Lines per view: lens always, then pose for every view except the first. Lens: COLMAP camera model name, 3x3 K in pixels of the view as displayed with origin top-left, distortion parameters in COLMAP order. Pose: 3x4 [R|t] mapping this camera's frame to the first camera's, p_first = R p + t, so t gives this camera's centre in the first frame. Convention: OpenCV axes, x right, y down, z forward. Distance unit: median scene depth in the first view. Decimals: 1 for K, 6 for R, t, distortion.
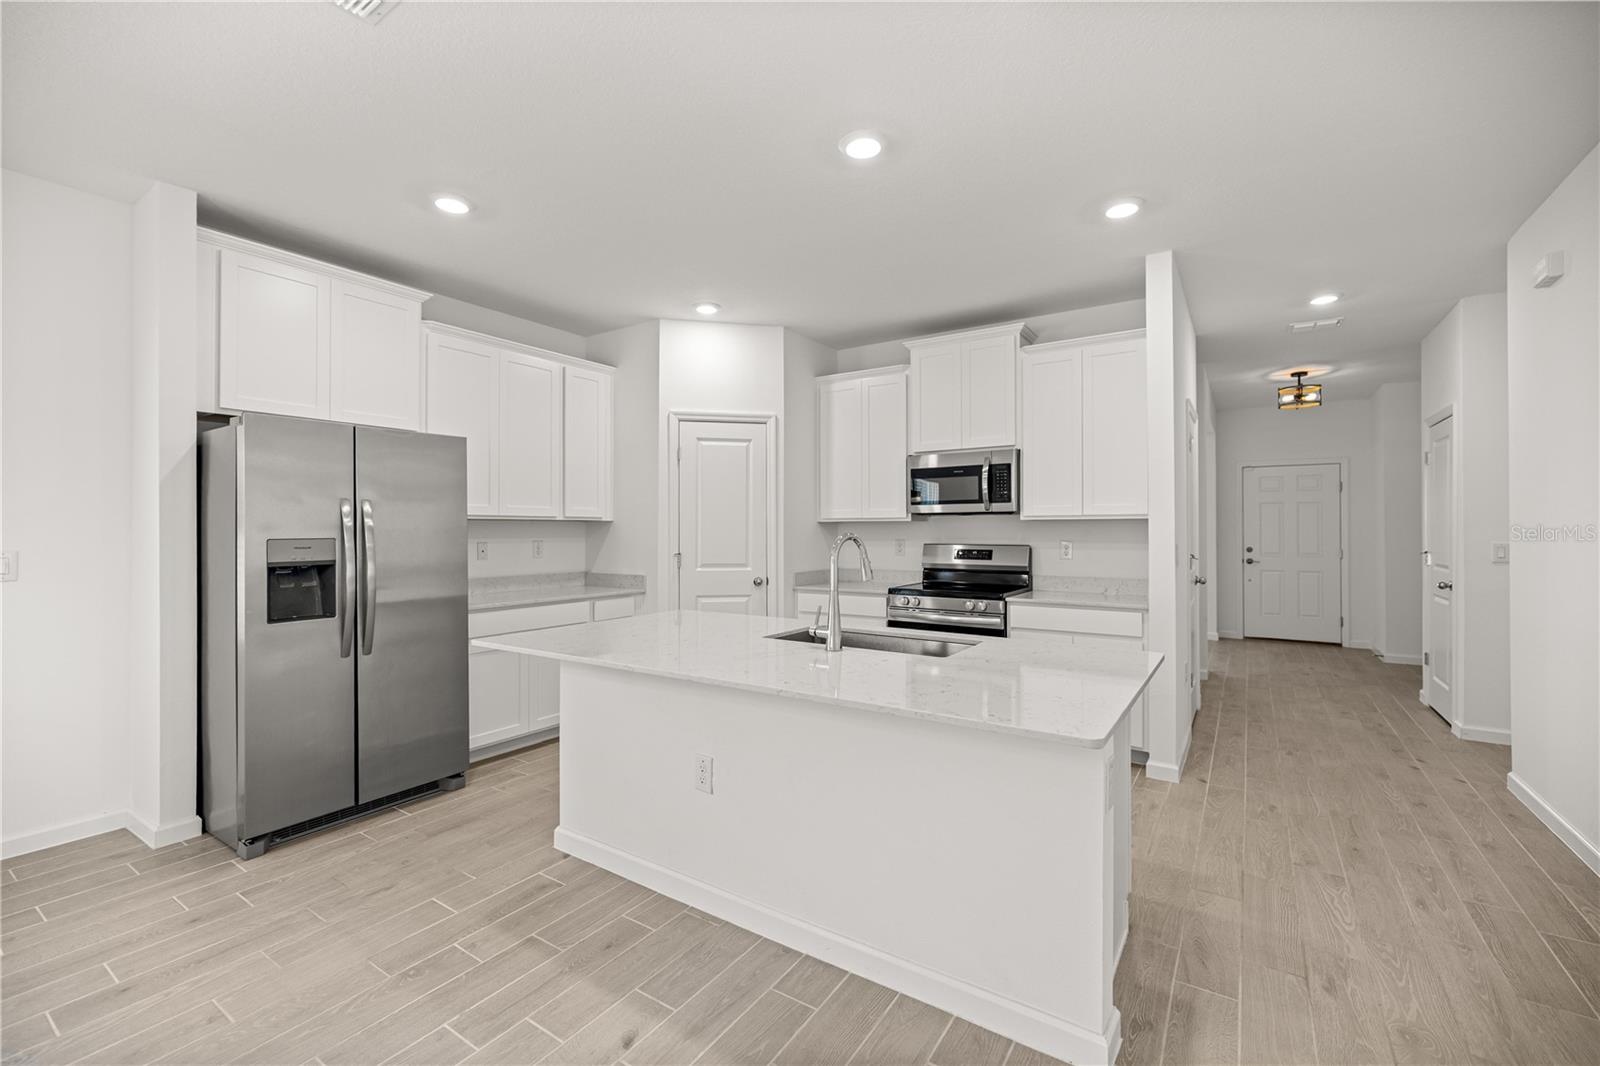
lens RADIAL K [[672.3, 0, 797.0], [0, 672.3, 525.8], [0, 0, 1]] dist [-0.002088, 0.000144]
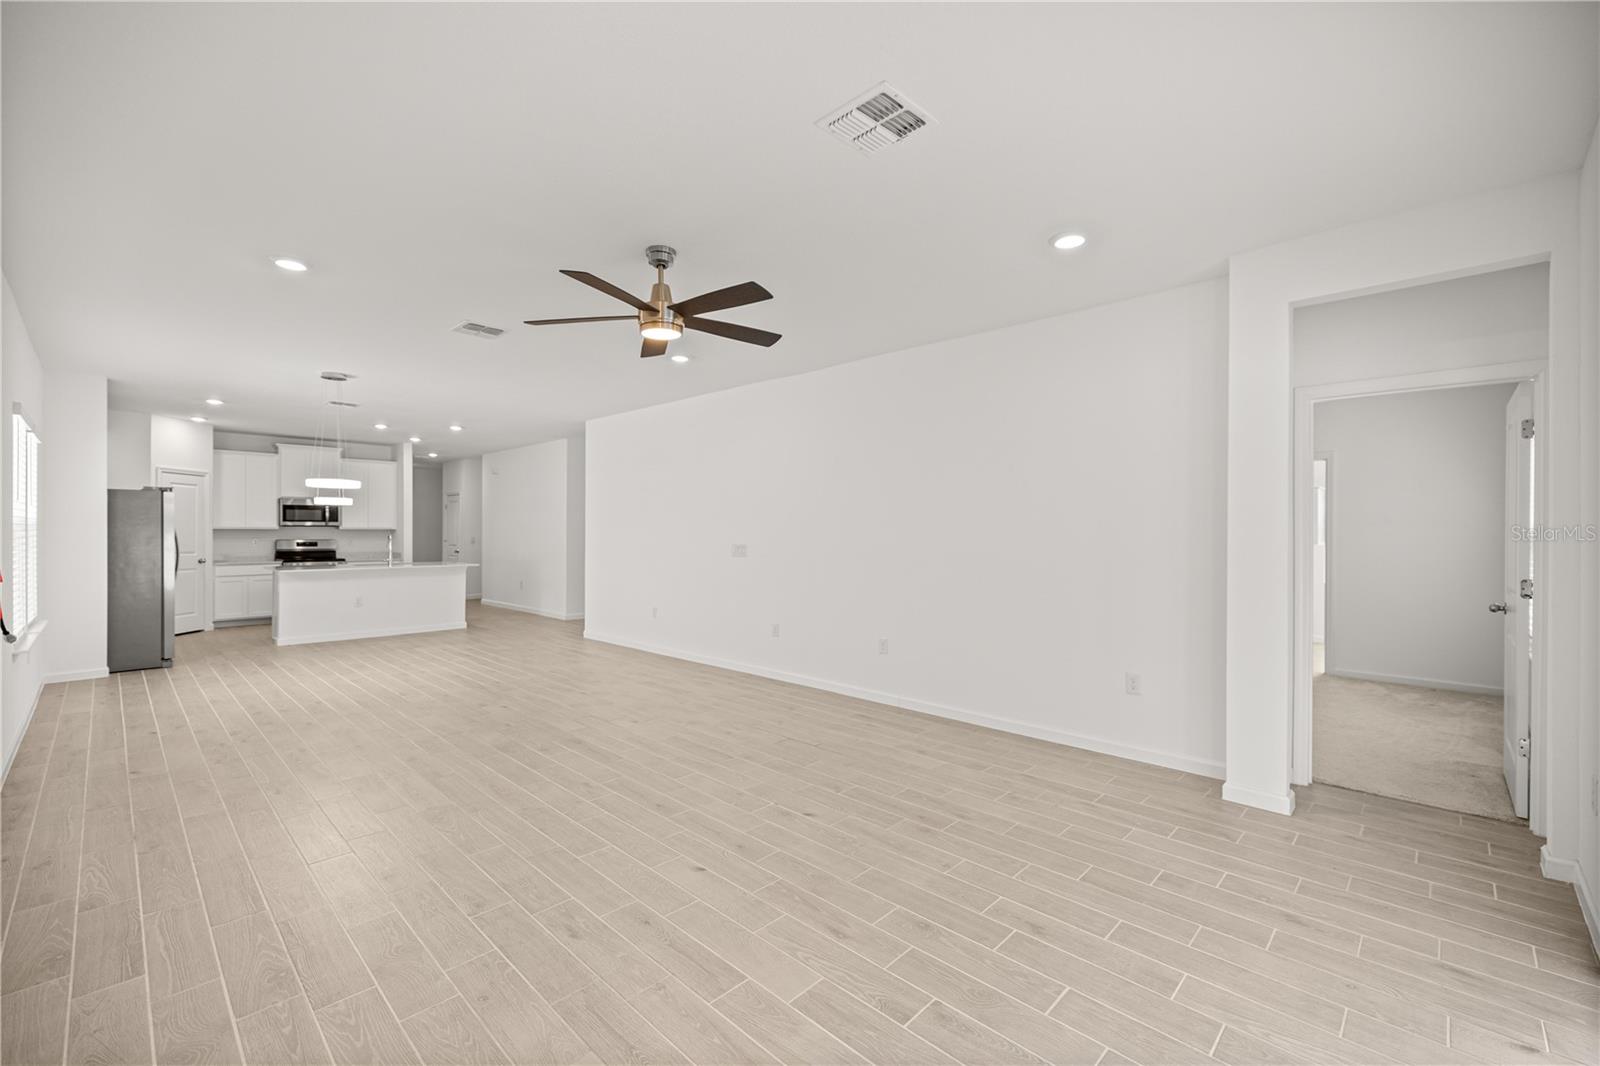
lens RADIAL K [[672.3, 0, 796.6], [0, 672.3, 533.9], [0, 0, 1]] dist [-0.002088, 0.000144]
pose [[0.177258, -0.004446, 0.984154, -1.636664], [-0.006549, 0.999962, 0.005697, -0.014655], [-0.984143, -0.007455, 0.177222, -0.979096]]
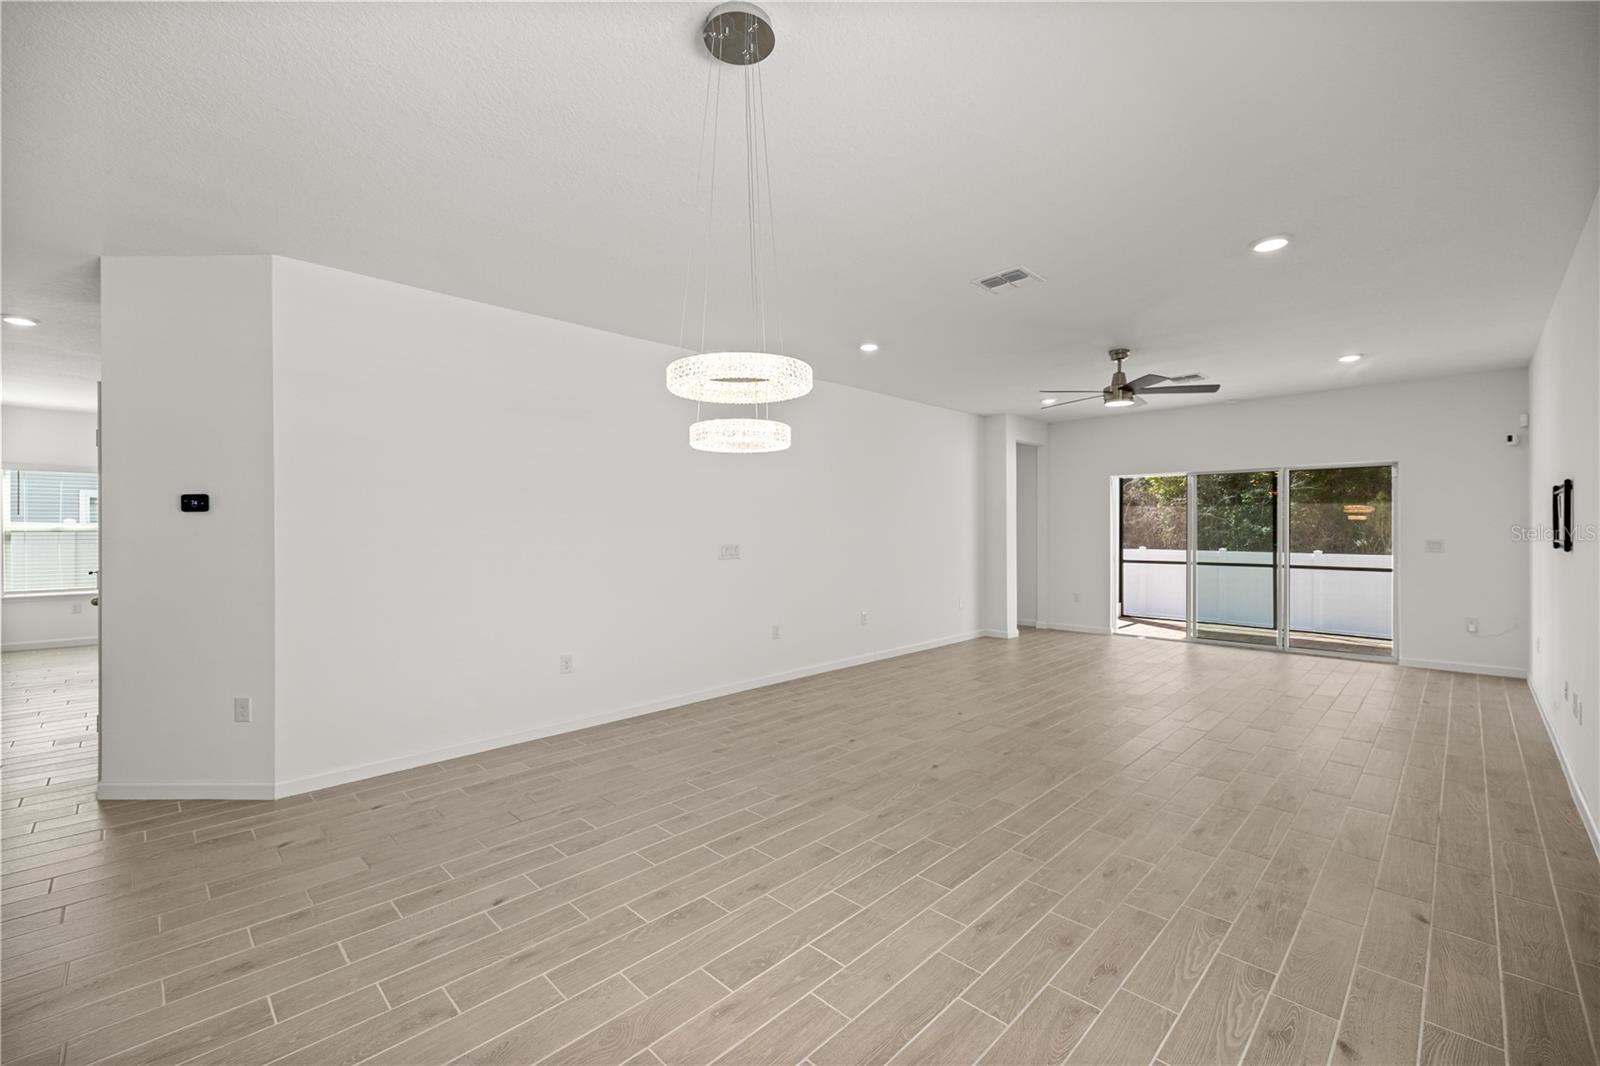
lens RADIAL K [[672.3, 0, 797.5], [0, 672.3, 525.3], [0, 0, 1]] dist [-0.002088, 0.000144]
pose [[-0.981515, 0.005130, 0.191317, -0.625513], [0.004188, 0.999977, -0.005331, -0.011406], [-0.191340, -0.004432, -0.981514, 0.528280]]
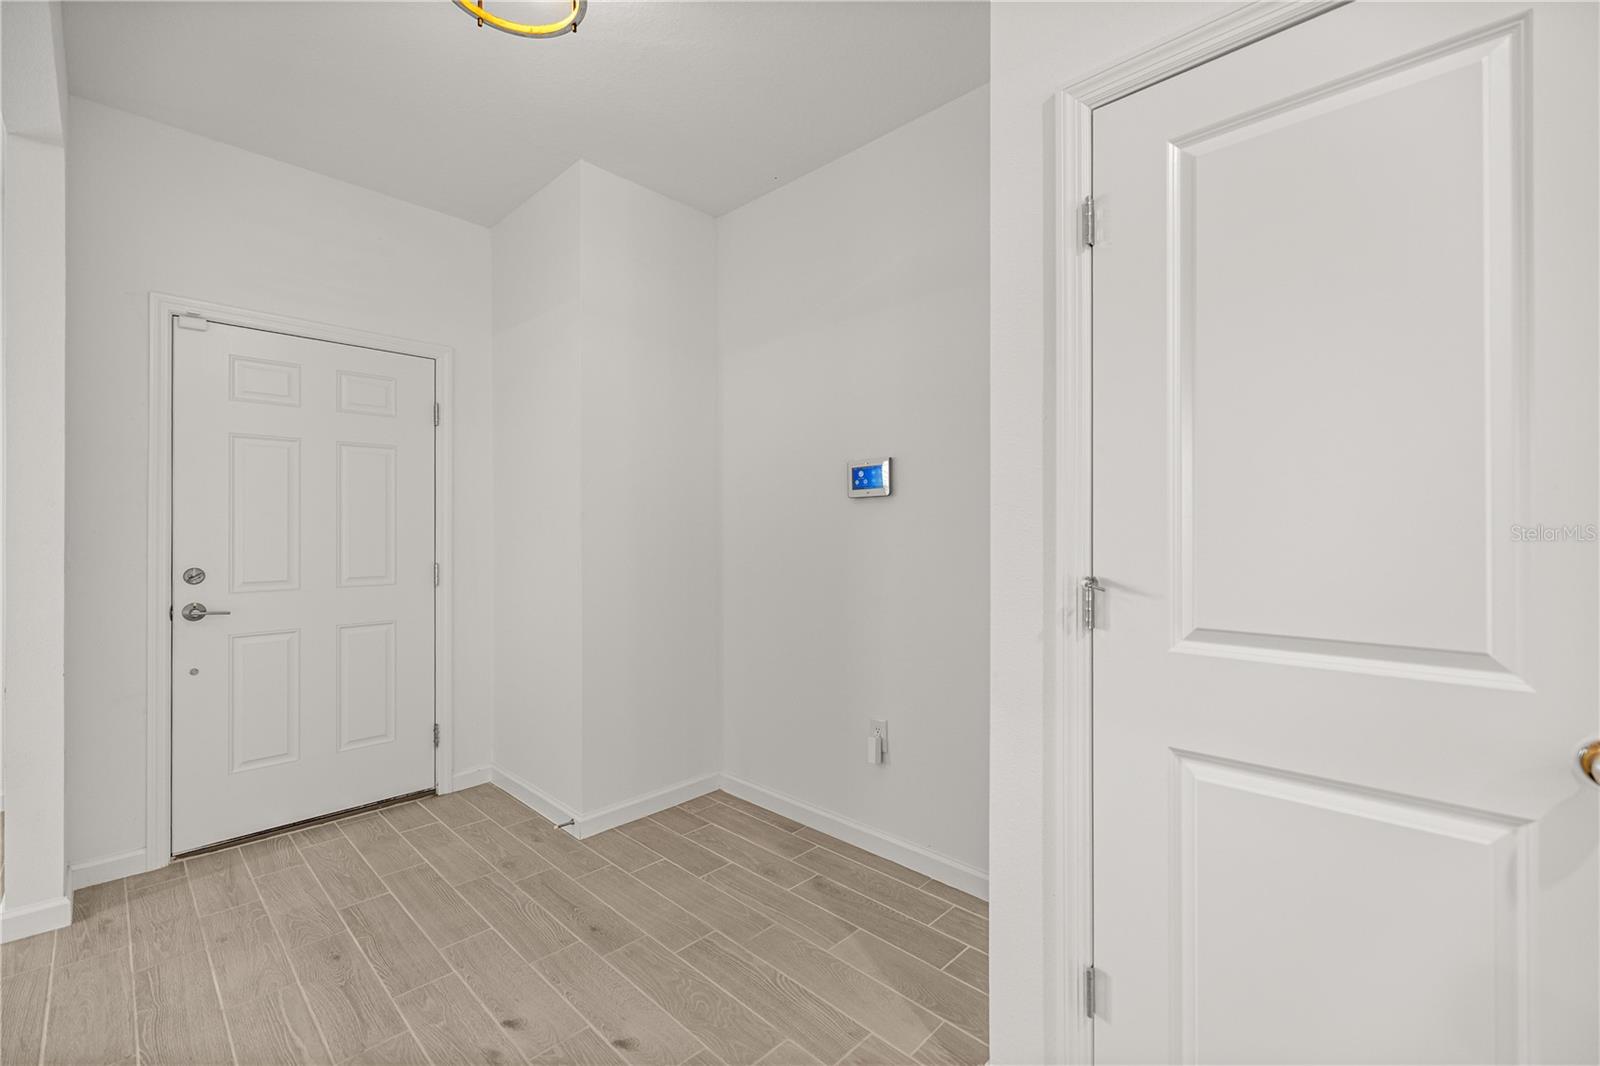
lens RADIAL K [[672.3, 0, 796.9], [0, 672.3, 526.3], [0, 0, 1]] dist [-0.002088, 0.000144]
pose [[0.178255, 0.005296, 0.983970, 0.722434], [-0.007588, 0.999963, -0.004007, 0.018631], [-0.983955, -0.006752, 0.178289, 1.164988]]
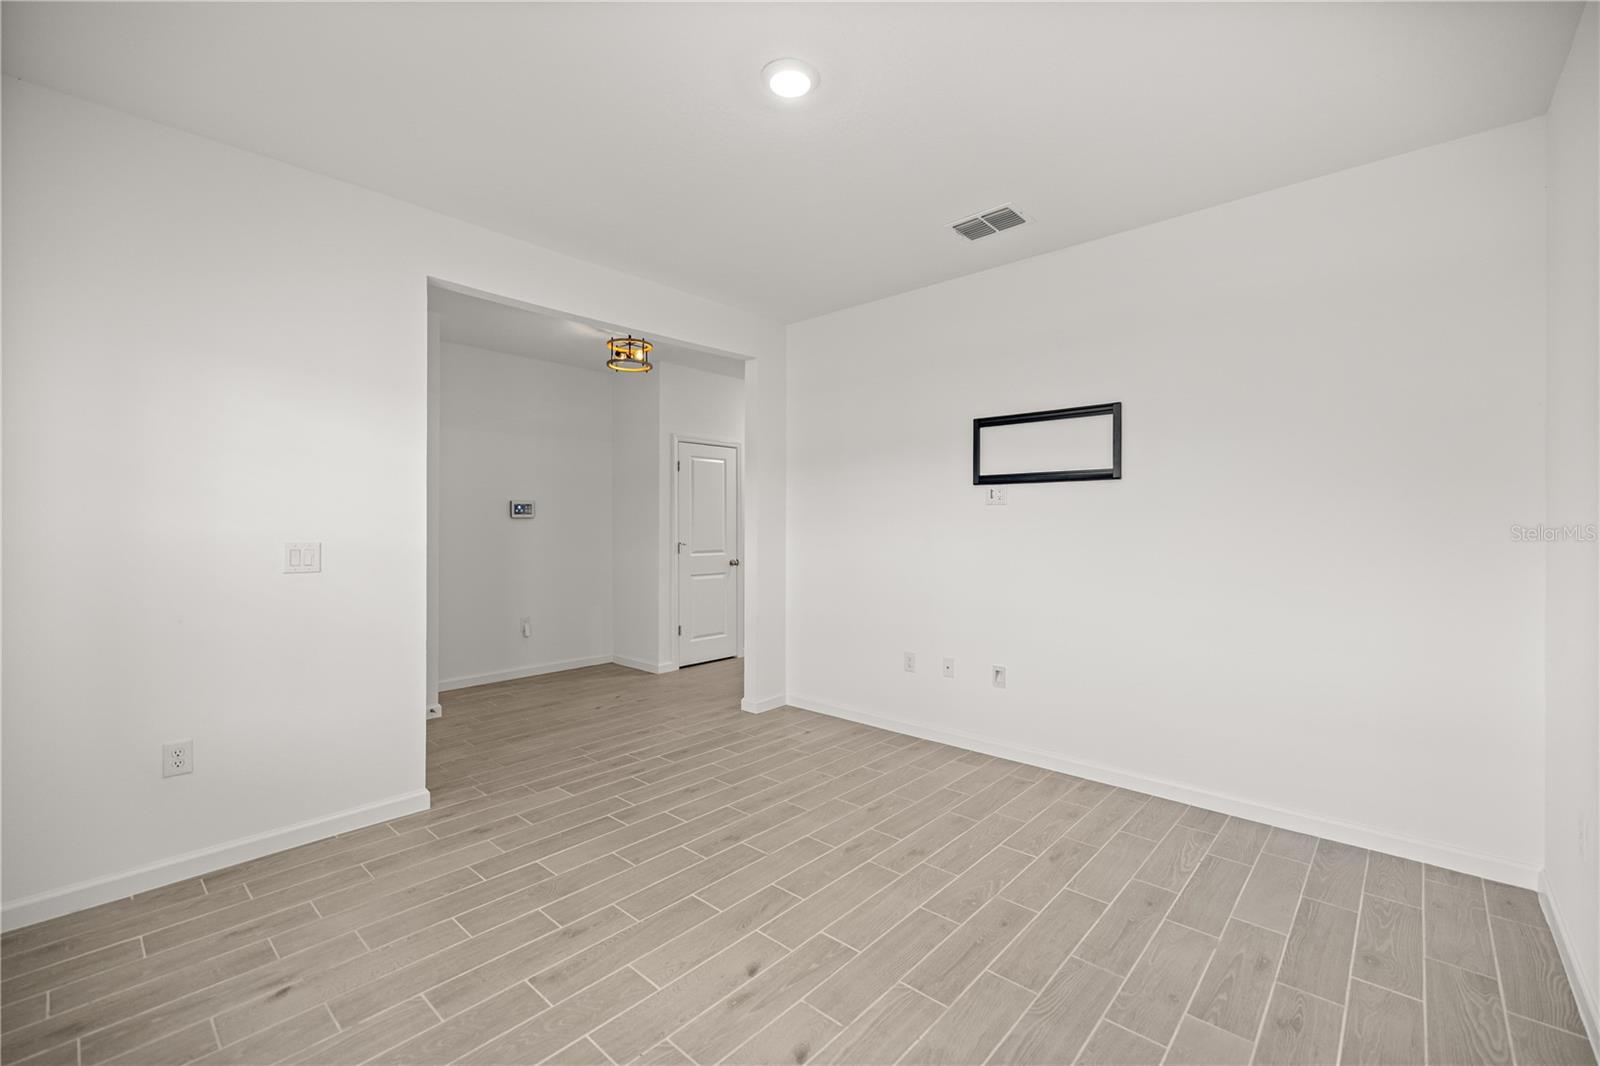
lens RADIAL K [[672.3, 0, 805.4], [0, 672.3, 524.0], [0, 0, 1]] dist [-0.002088, 0.000144]
pose [[-0.989971, -0.000980, 0.141268, 0.601504], [-0.002137, 0.999965, -0.008040, 0.012494], [-0.141255, -0.008261, -0.989939, 2.268663]]
